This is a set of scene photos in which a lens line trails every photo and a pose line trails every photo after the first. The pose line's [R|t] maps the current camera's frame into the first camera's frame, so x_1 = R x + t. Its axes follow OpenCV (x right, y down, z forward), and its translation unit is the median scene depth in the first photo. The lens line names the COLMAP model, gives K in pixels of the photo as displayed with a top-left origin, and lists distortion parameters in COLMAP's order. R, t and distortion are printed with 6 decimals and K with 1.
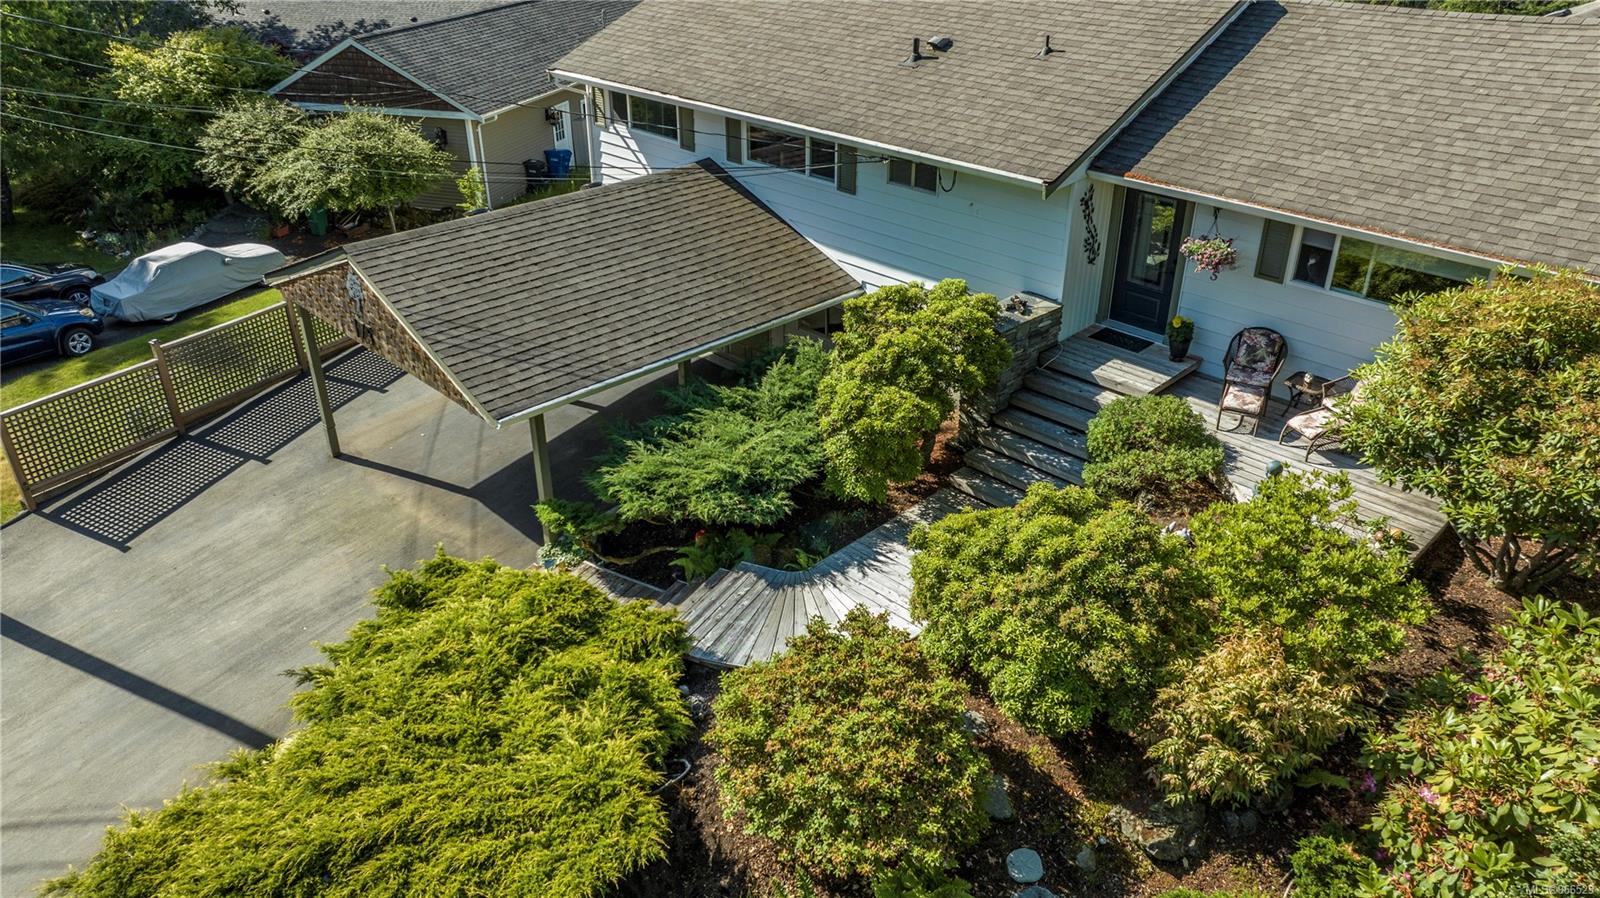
lens RADIAL K [[1127.1, 0, 806.4], [0, 1127.1, 444.0], [0, 0, 1]] dist [-0.029387, 0.029952]
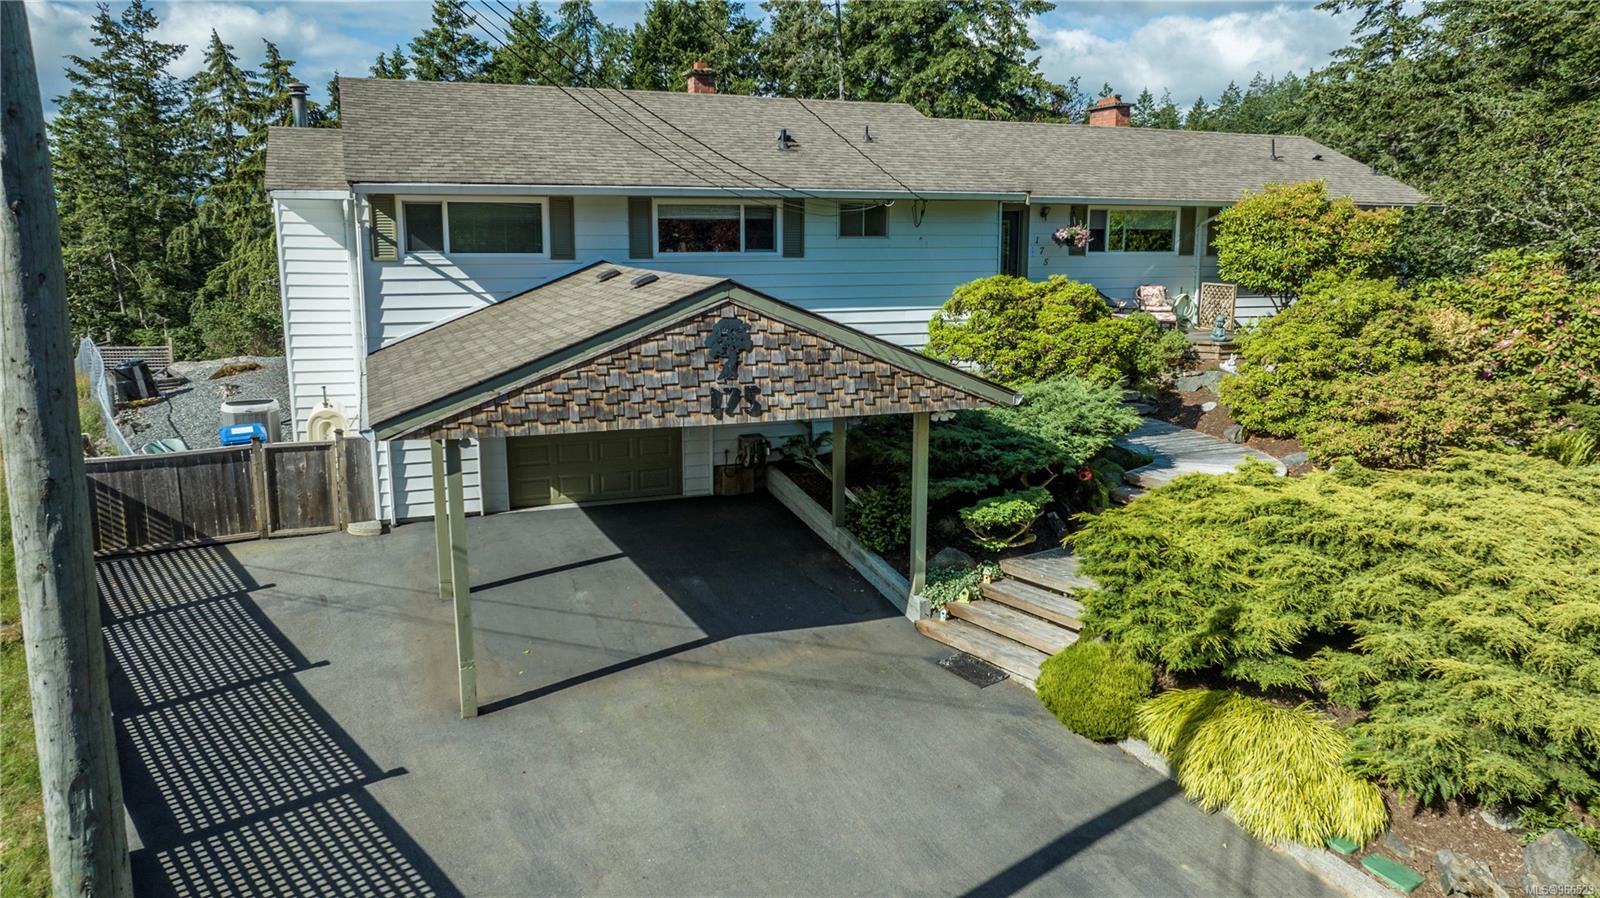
lens RADIAL K [[1127.1, 0, 806.4], [0, 1127.1, 444.0], [0, 0, 1]] dist [-0.029387, 0.029952]
pose [[0.394062, -0.161637, 0.904759, -0.995712], [0.443716, 0.895550, -0.033265, -0.022209], [-0.804880, 0.414565, 0.424623, 0.628035]]
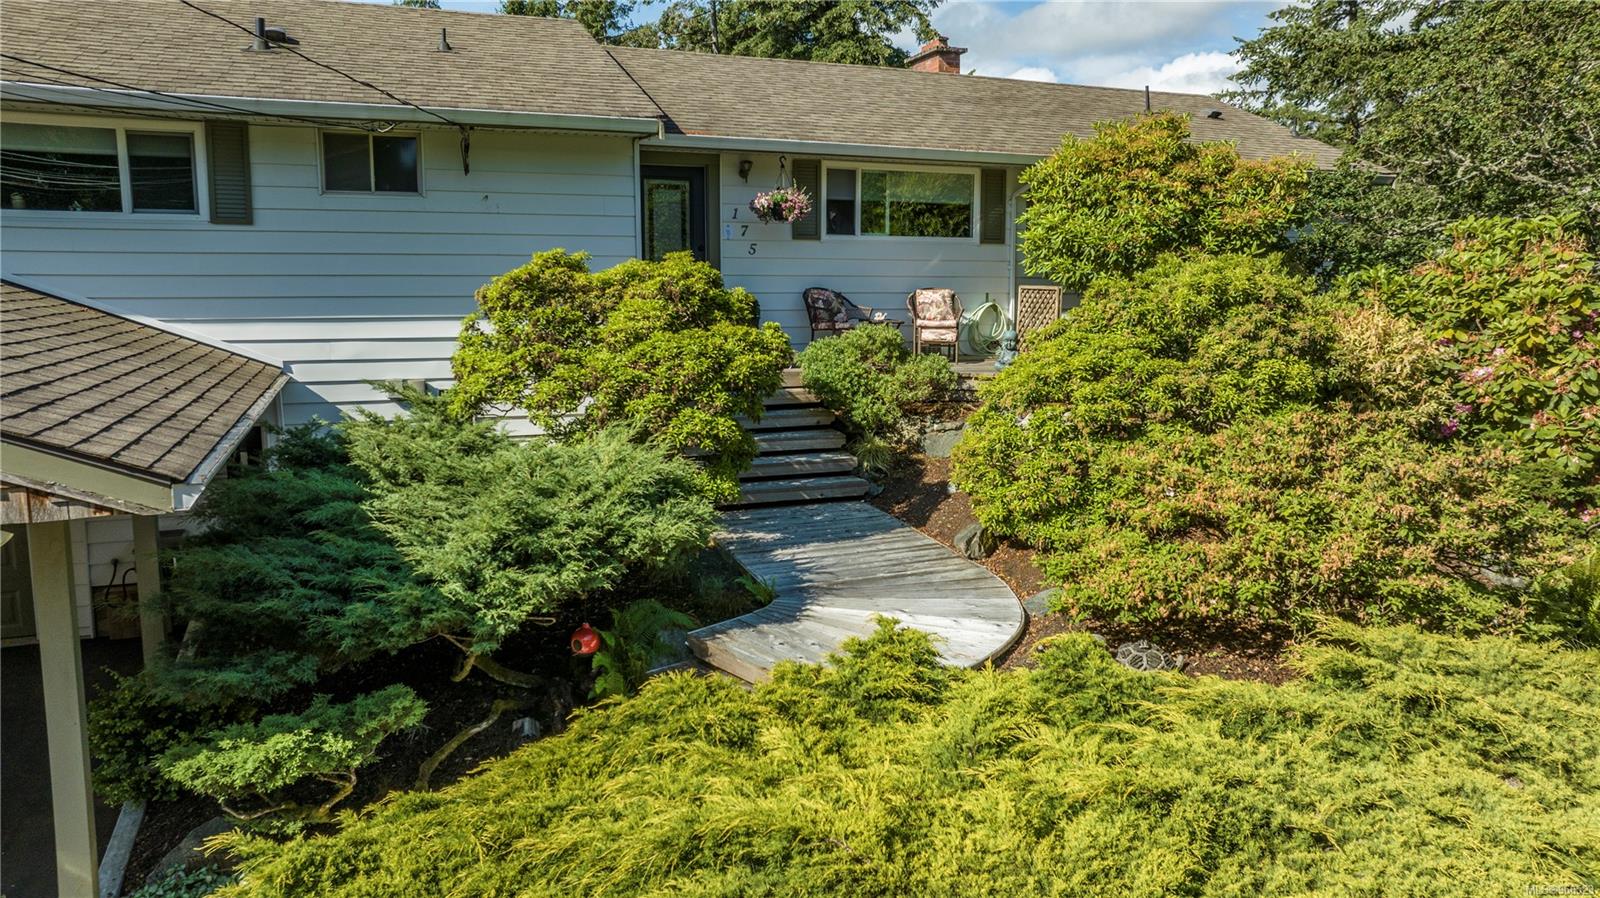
lens RADIAL K [[1127.1, 0, 806.4], [0, 1127.1, 444.0], [0, 0, 1]] dist [-0.029387, 0.029952]
pose [[0.395054, -0.122080, 0.910510, -0.429256], [0.442599, 0.893809, -0.072195, 0.072117], [-0.805009, 0.431511, 0.407135, 0.566340]]
